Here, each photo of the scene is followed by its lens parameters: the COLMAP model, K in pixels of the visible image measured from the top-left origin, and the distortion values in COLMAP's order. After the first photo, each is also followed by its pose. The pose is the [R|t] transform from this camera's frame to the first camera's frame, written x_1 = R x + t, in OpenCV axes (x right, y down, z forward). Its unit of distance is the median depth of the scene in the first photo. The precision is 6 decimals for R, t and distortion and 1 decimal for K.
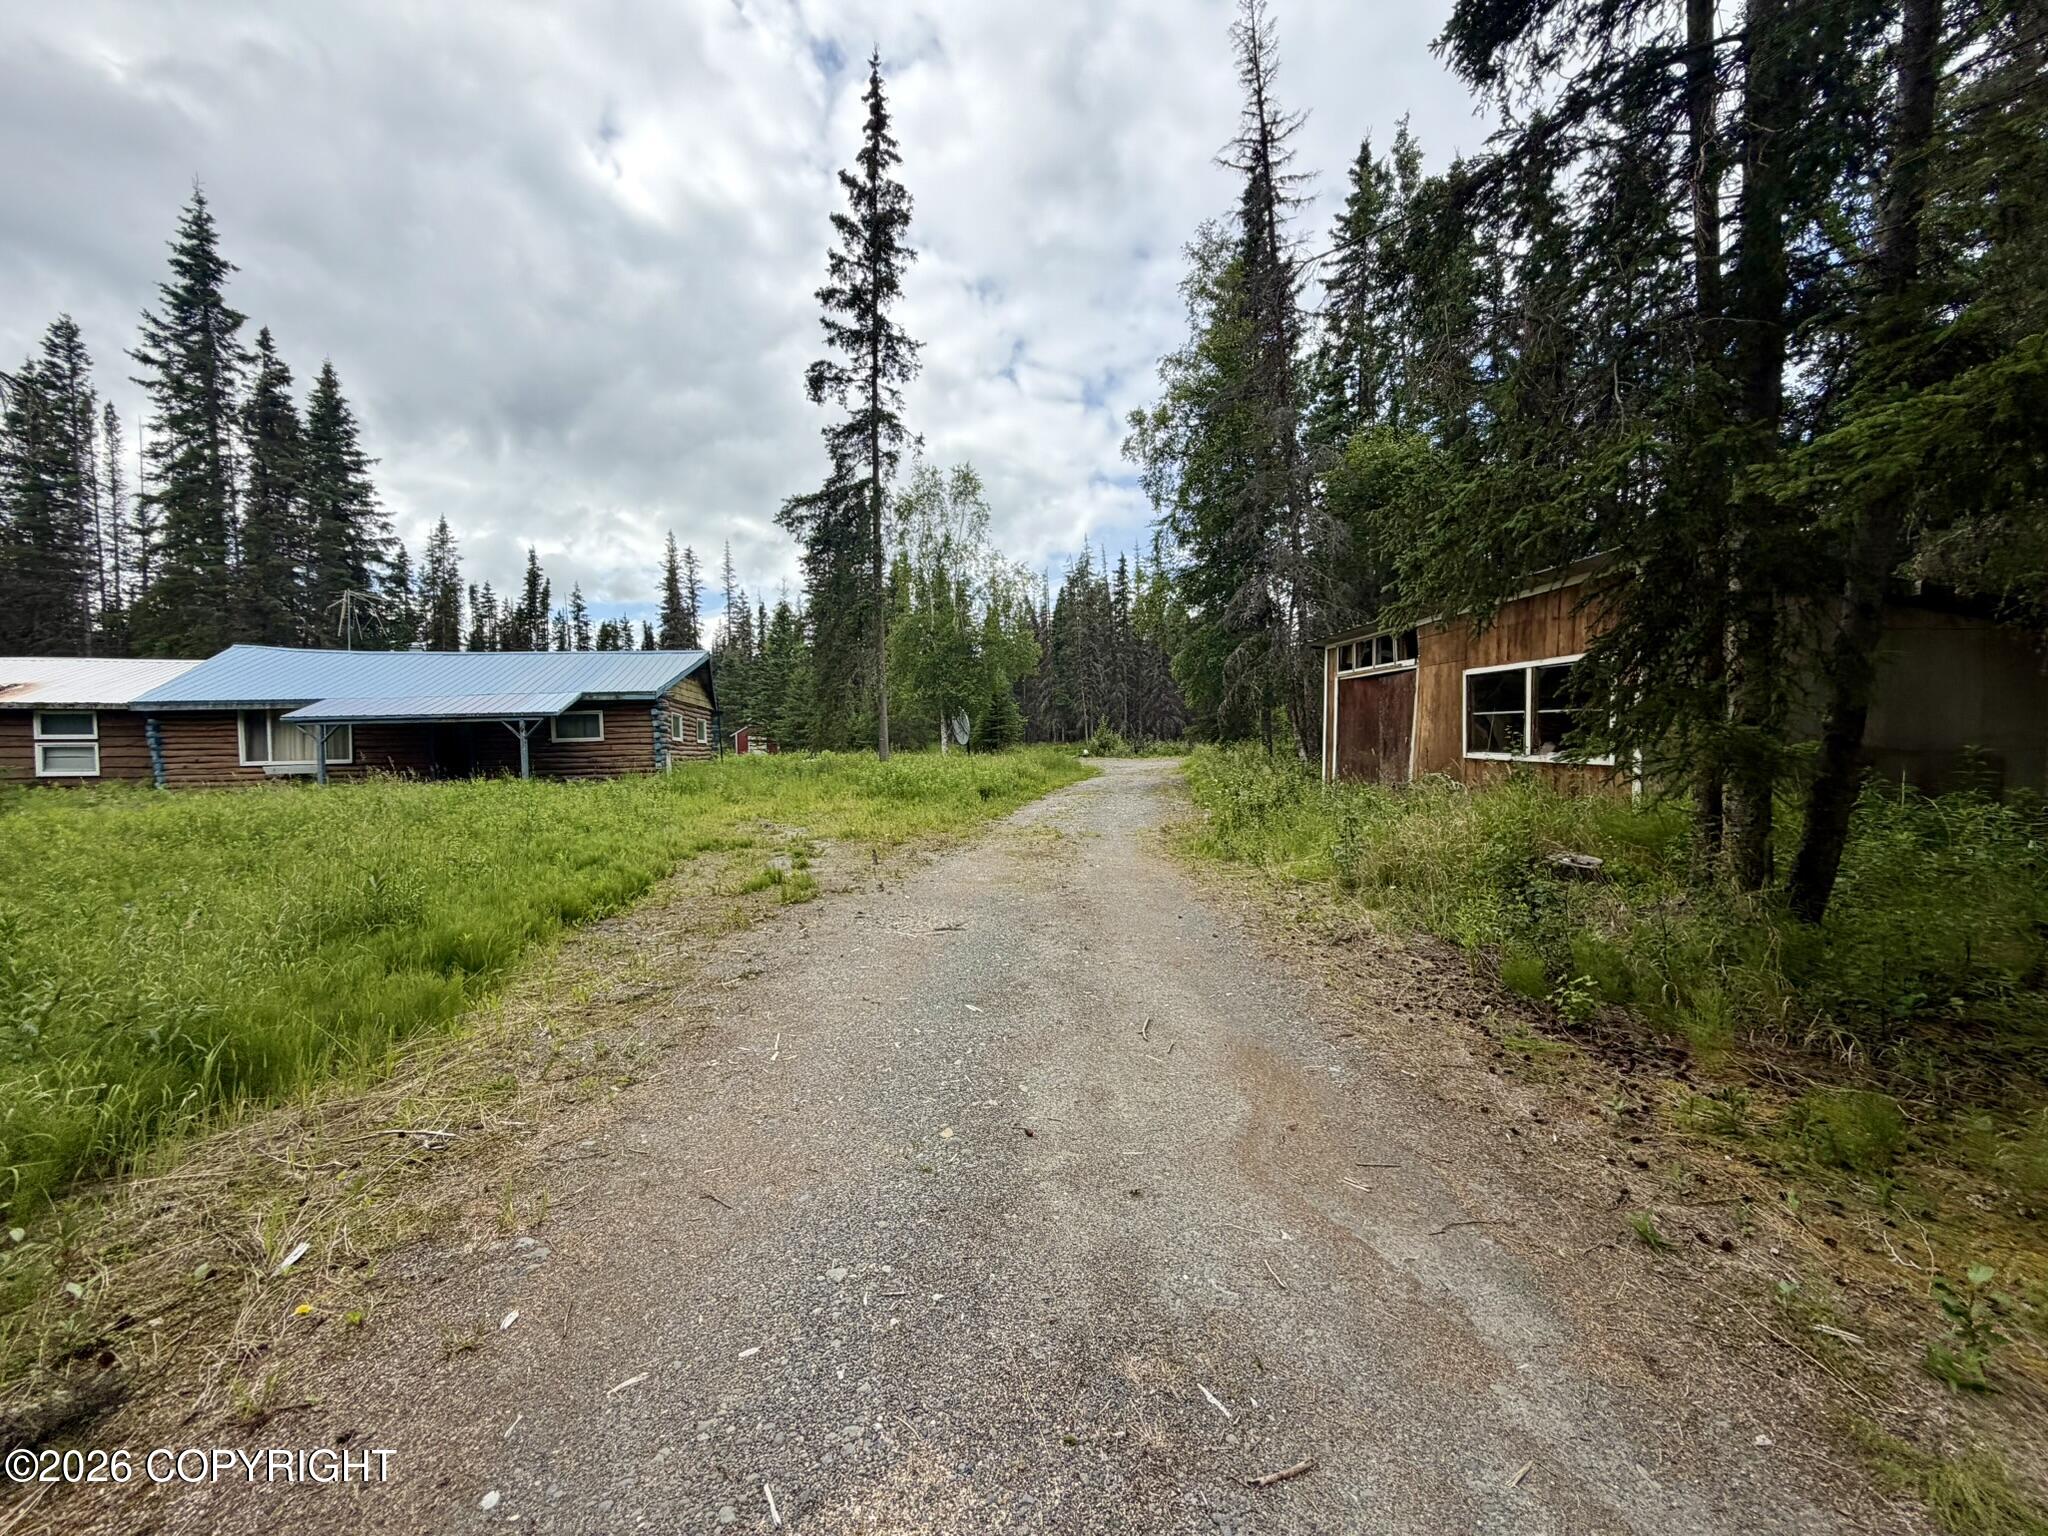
lens RADIAL K [[815.6, 0, 1021.9], [0, 815.6, 760.3], [0, 0, 1]] dist [0.003317, -0.000862]
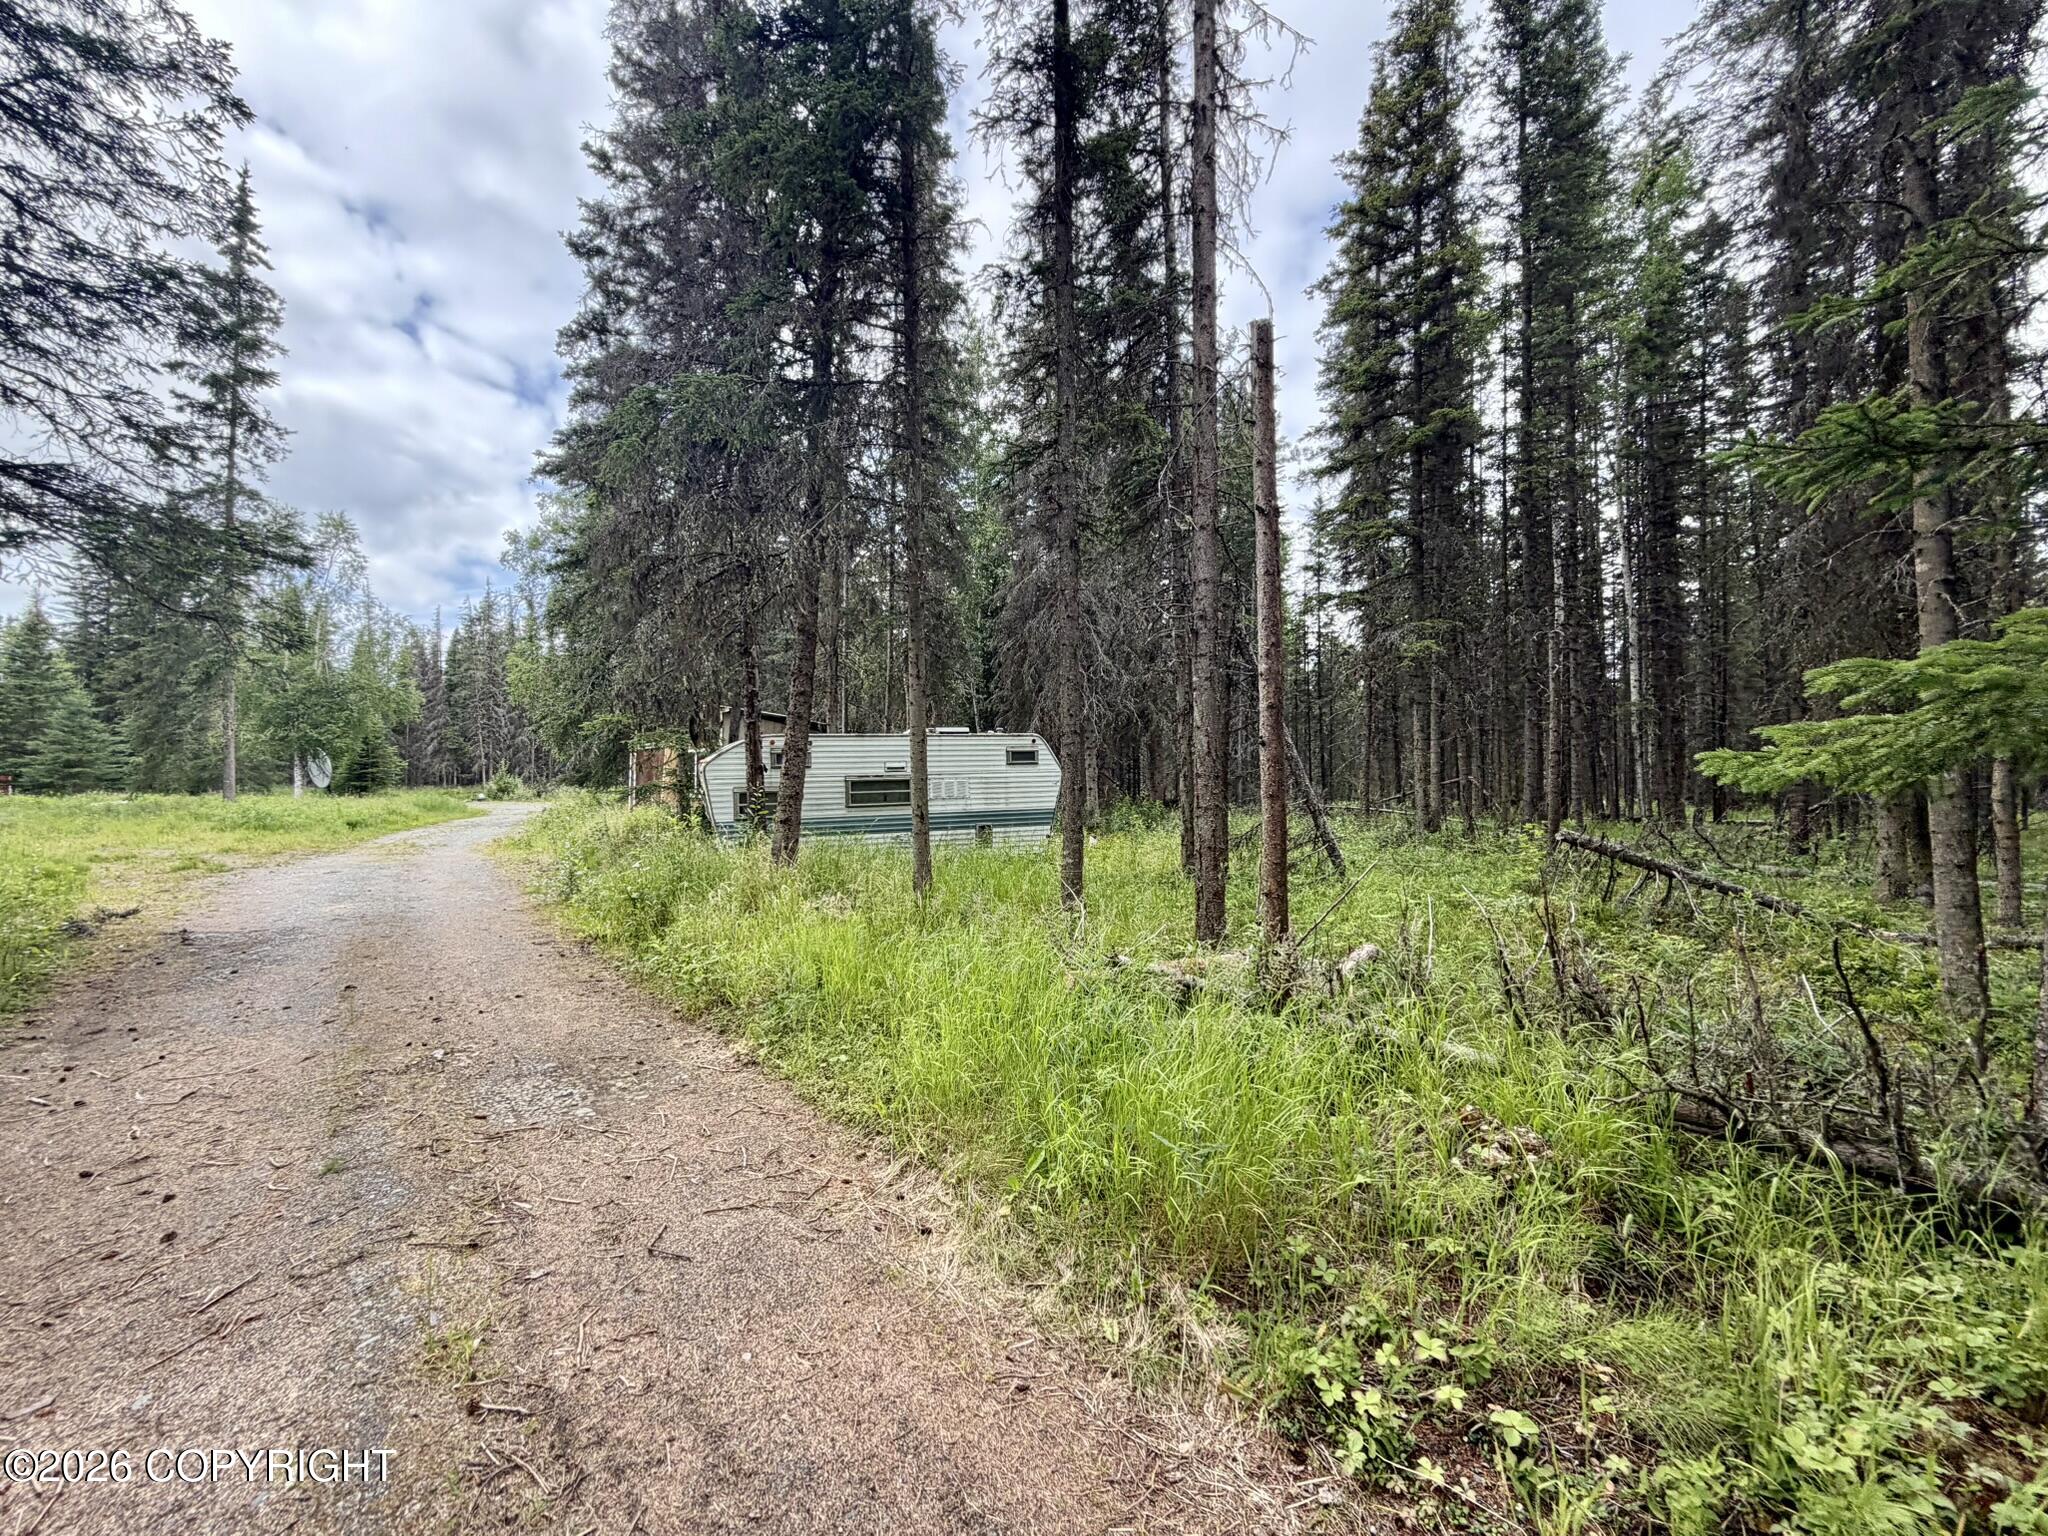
lens RADIAL K [[815.6, 0, 1022.2], [0, 815.6, 762.8], [0, 0, 1]] dist [0.003317, -0.000862]
pose [[0.801347, 0.026392, 0.597617, 0.023221], [0.005455, 0.998662, -0.051417, 0.011042], [-0.598174, 0.044463, 0.800131, -0.483462]]
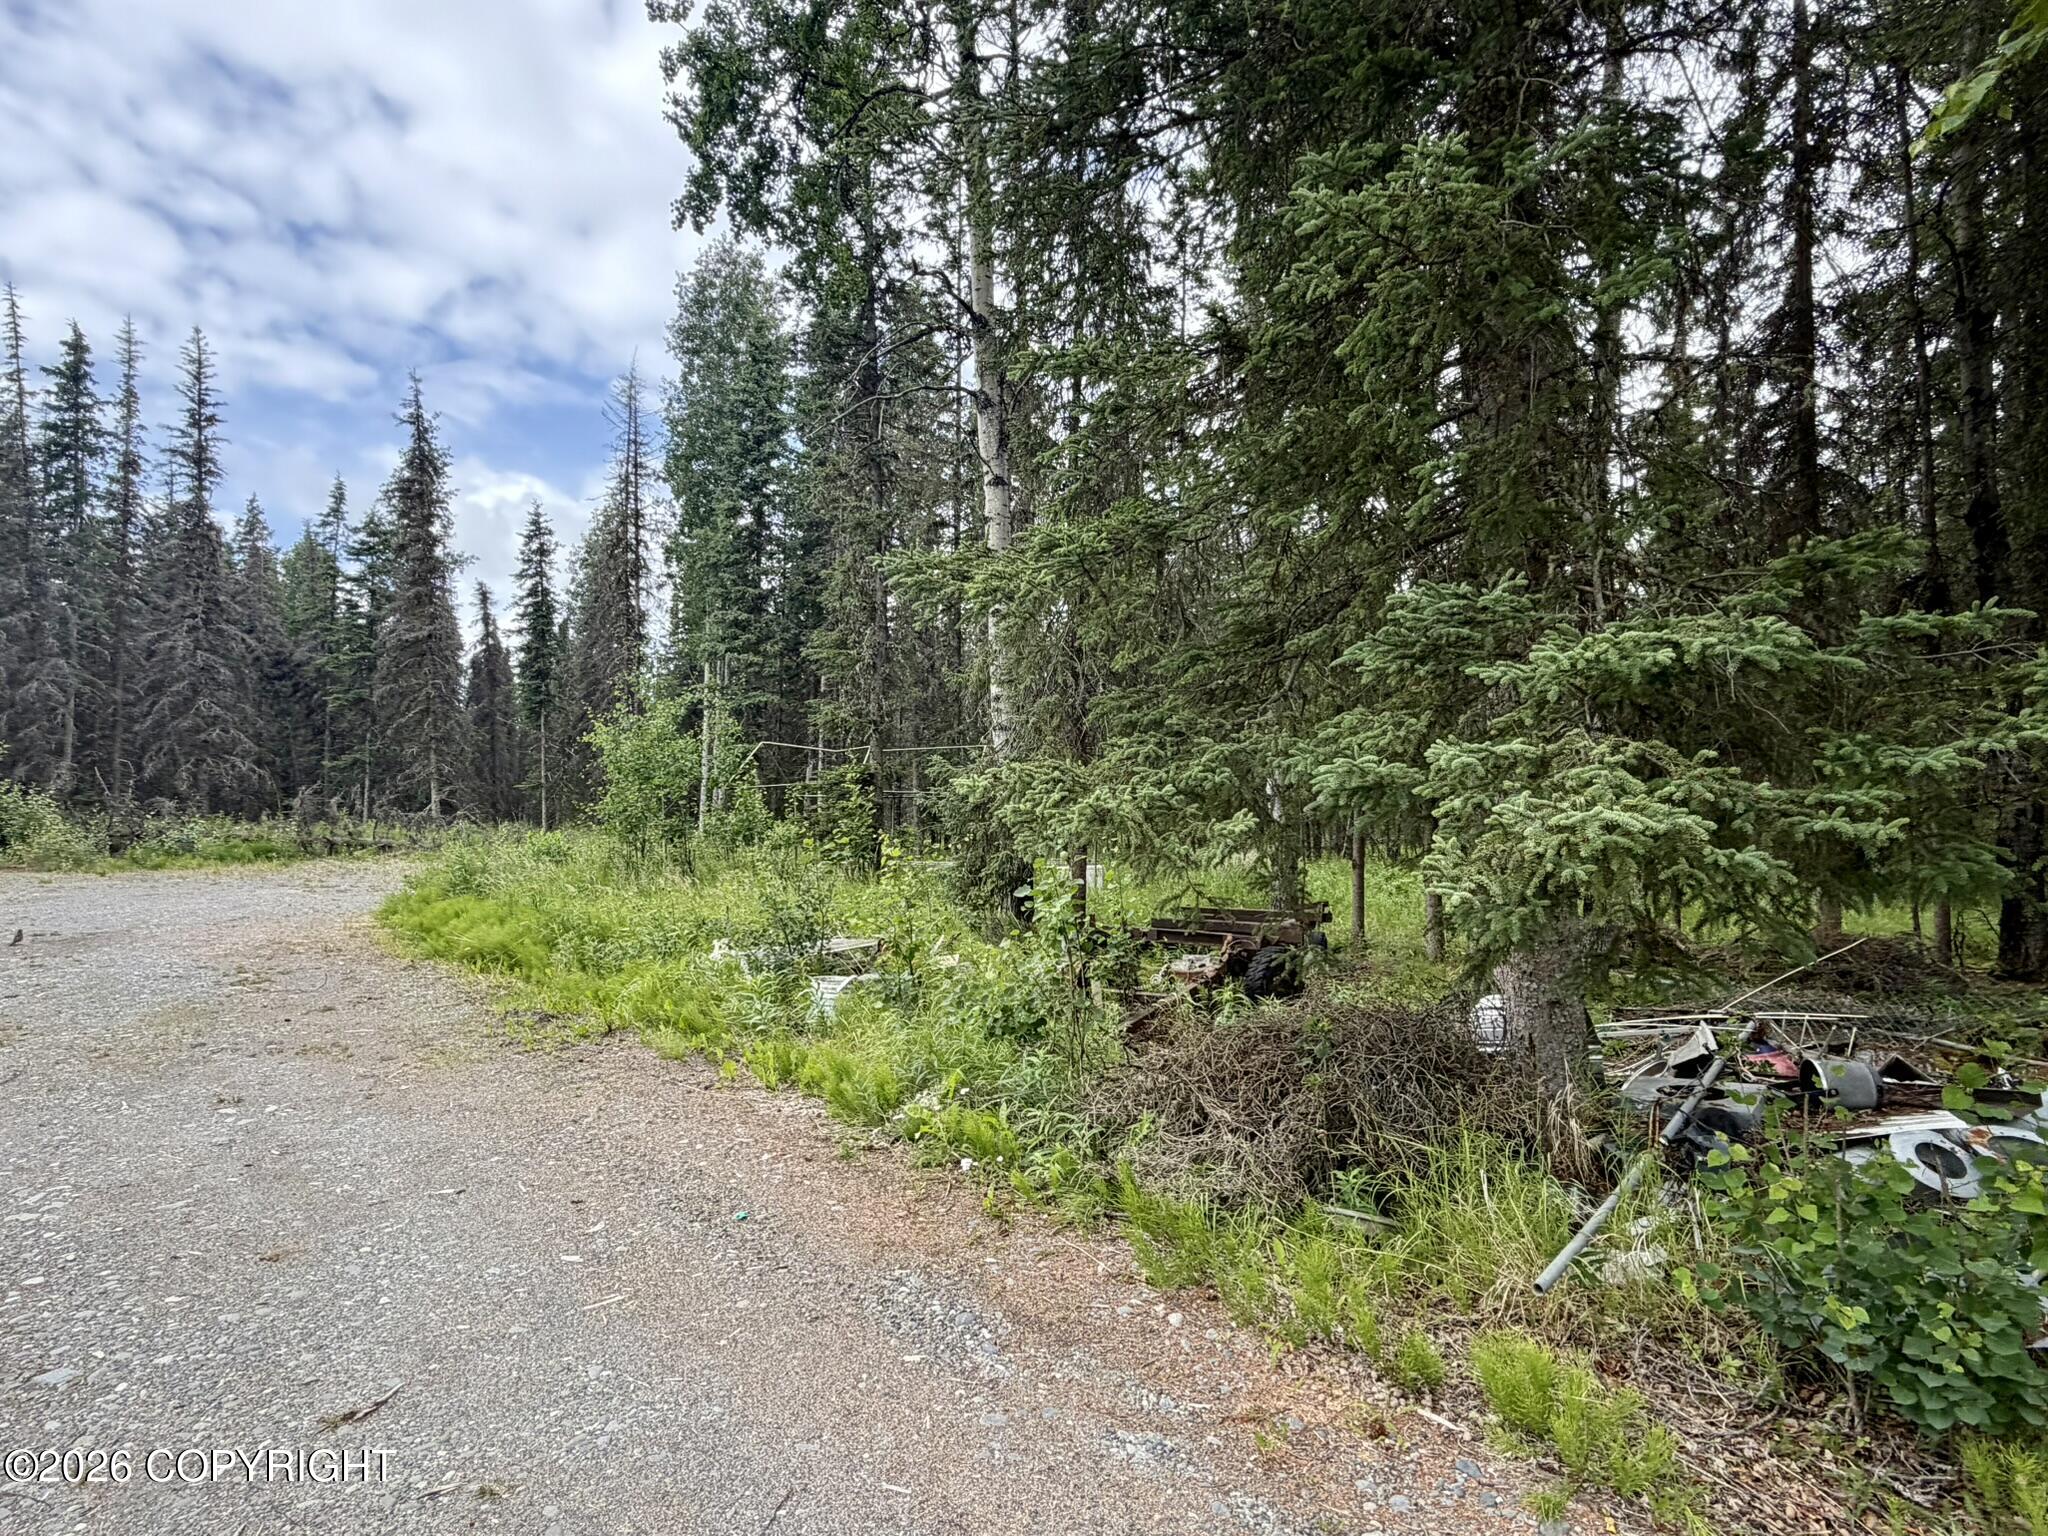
lens RADIAL K [[1042.5, 0, 1029.7], [0, 1042.5, 759.2], [0, 0, 1]] dist [0.004118, -0.001165]
pose [[0.622745, 0.055163, 0.780478, 0.079092], [0.009476, 0.996907, -0.078021, -0.023232], [-0.782368, 0.055983, 0.620295, 0.972621]]
